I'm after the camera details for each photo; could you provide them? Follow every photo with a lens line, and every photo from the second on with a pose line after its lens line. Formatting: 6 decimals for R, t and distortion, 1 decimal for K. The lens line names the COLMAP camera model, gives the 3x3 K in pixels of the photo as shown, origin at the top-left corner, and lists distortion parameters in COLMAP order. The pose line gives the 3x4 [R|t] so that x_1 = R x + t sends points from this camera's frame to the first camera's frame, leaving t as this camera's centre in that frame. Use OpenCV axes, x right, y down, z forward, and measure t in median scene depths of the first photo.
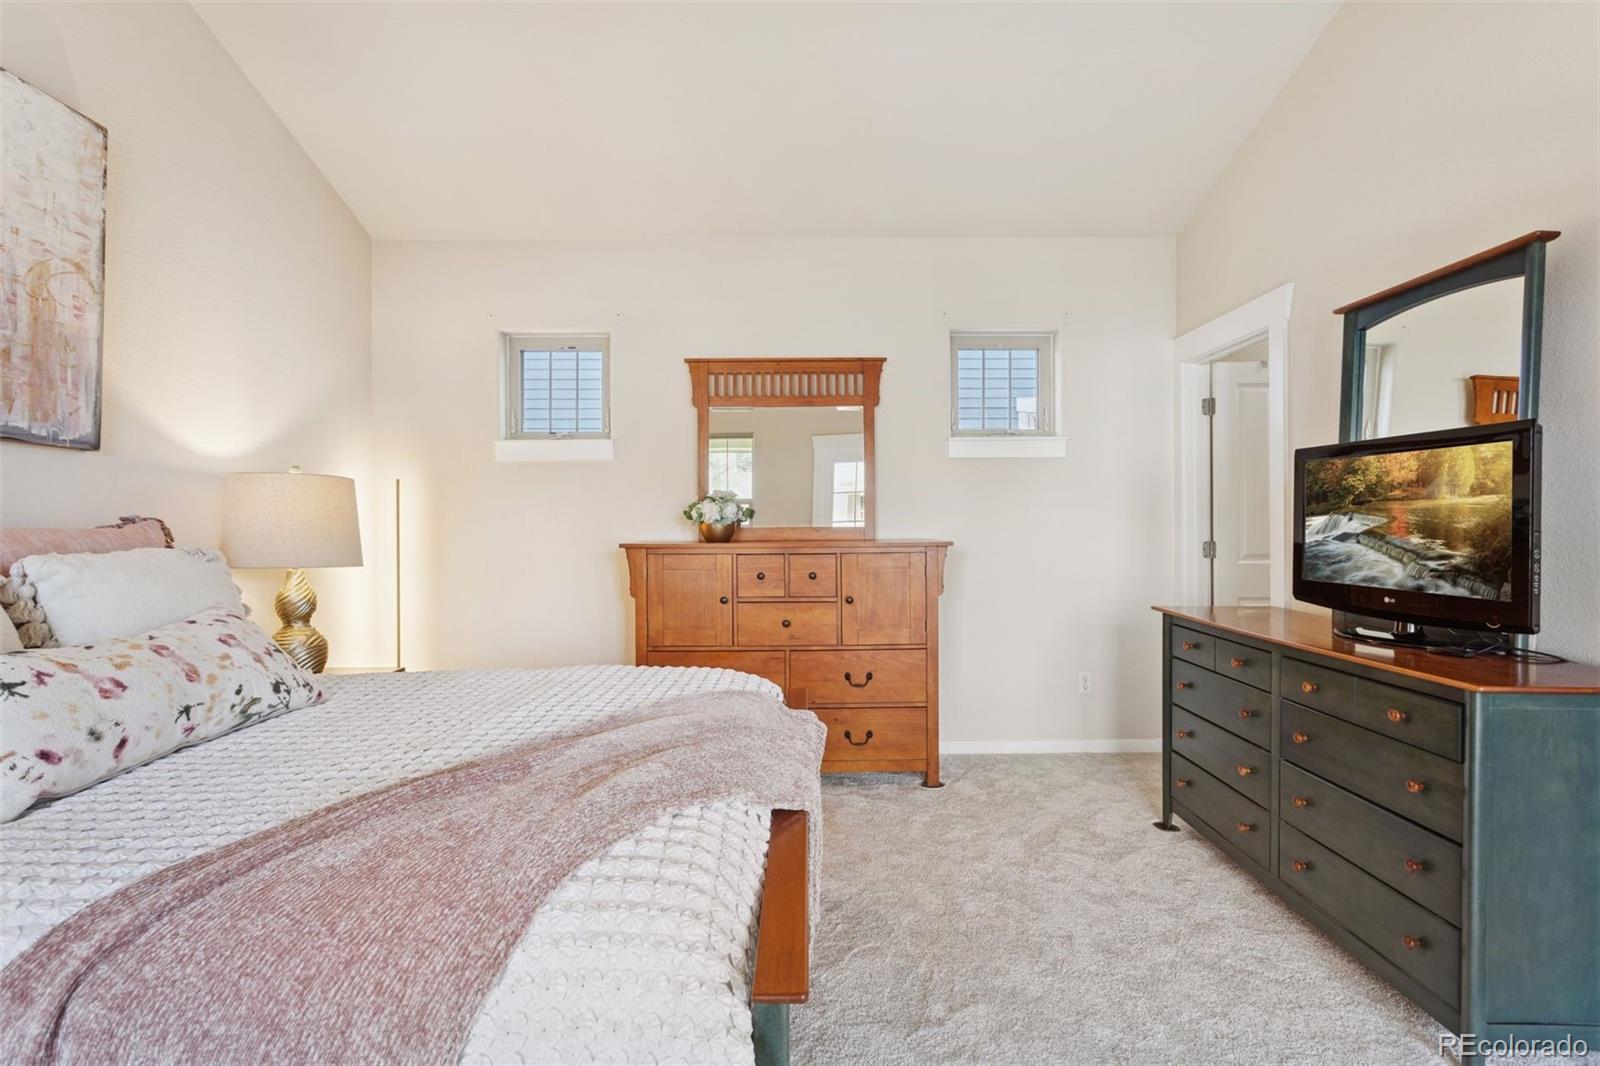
lens RADIAL K [[757.2, 0, 804.8], [0, 757.2, 524.9], [0, 0, 1]] dist [0.000036, -0.000025]
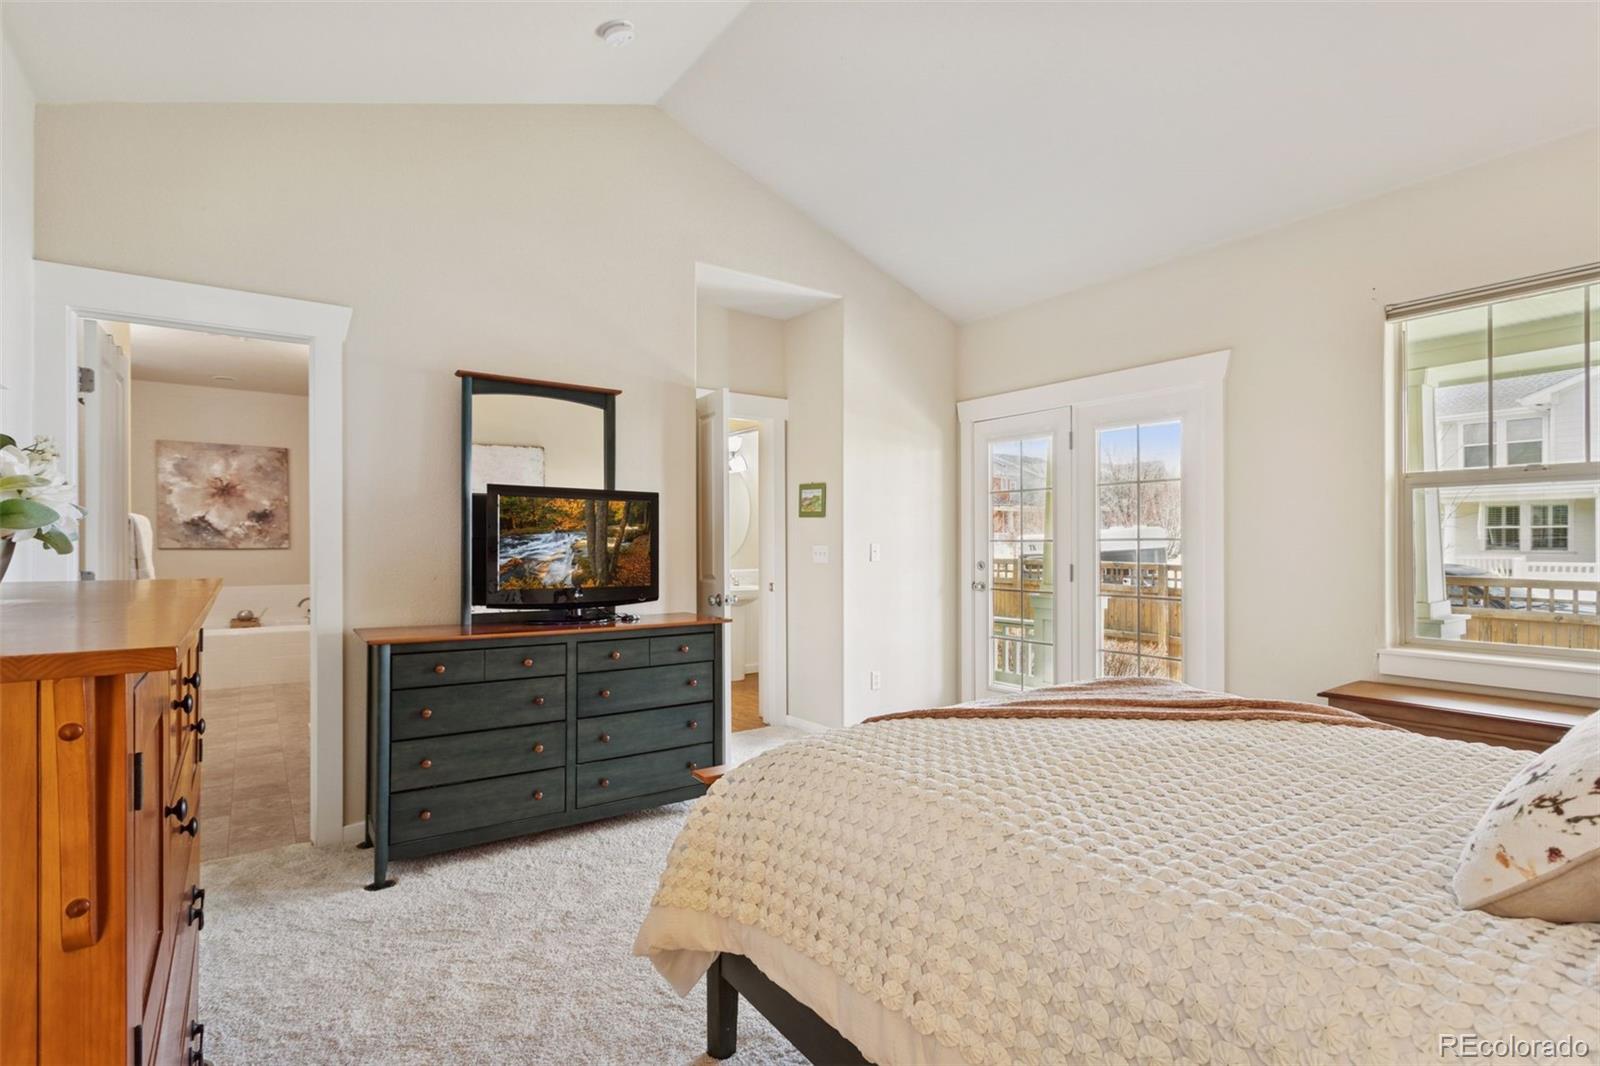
lens RADIAL K [[769.7, 0, 799.9], [0, 769.7, 543.3], [0, 0, 1]] dist [0.000992, 0.000234]
pose [[-0.594676, 0.007145, 0.803934, -0.621697], [0.003067, 0.999973, -0.006619, 0.004900], [-0.803959, -0.001470, -0.594682, 1.301939]]
